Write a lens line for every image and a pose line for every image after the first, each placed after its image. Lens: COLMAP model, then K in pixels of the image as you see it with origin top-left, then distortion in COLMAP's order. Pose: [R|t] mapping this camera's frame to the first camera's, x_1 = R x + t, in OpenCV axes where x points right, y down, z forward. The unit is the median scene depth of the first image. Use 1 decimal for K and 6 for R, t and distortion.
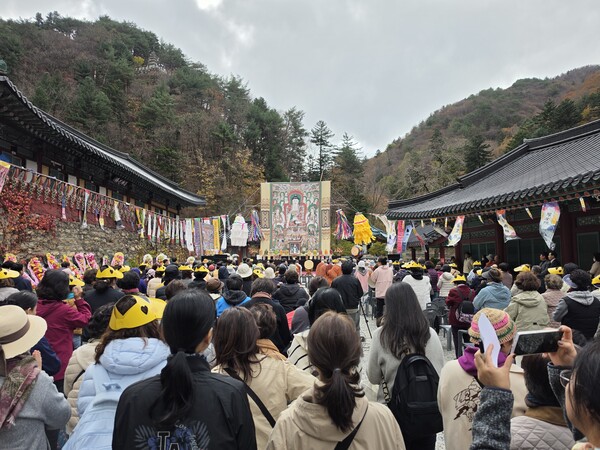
lens RADIAL K [[397.0, 0, 300.8], [0, 397.0, 225.0], [0, 0, 1]] dist [0.004820, 0.003276]
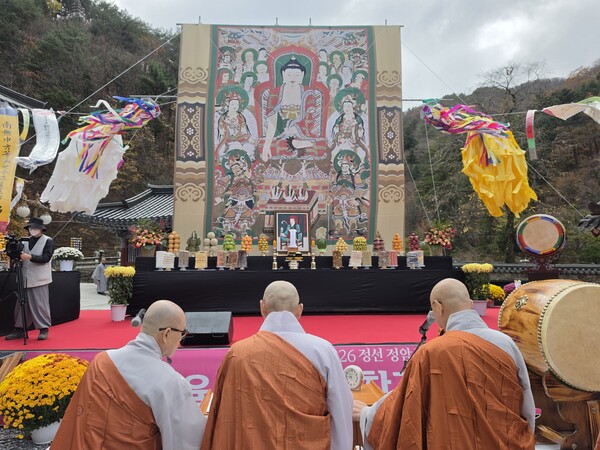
lens RADIAL K [[397.0, 0, 299.0], [0, 397.0, 226.5], [0, 0, 1]] dist [0.004820, 0.003276]
pose [[0.994885, 0.011064, 0.100408, -0.038275], [-0.009867, 0.999874, -0.012410, 0.059332], [-0.100533, 0.011355, 0.994869, 0.700737]]
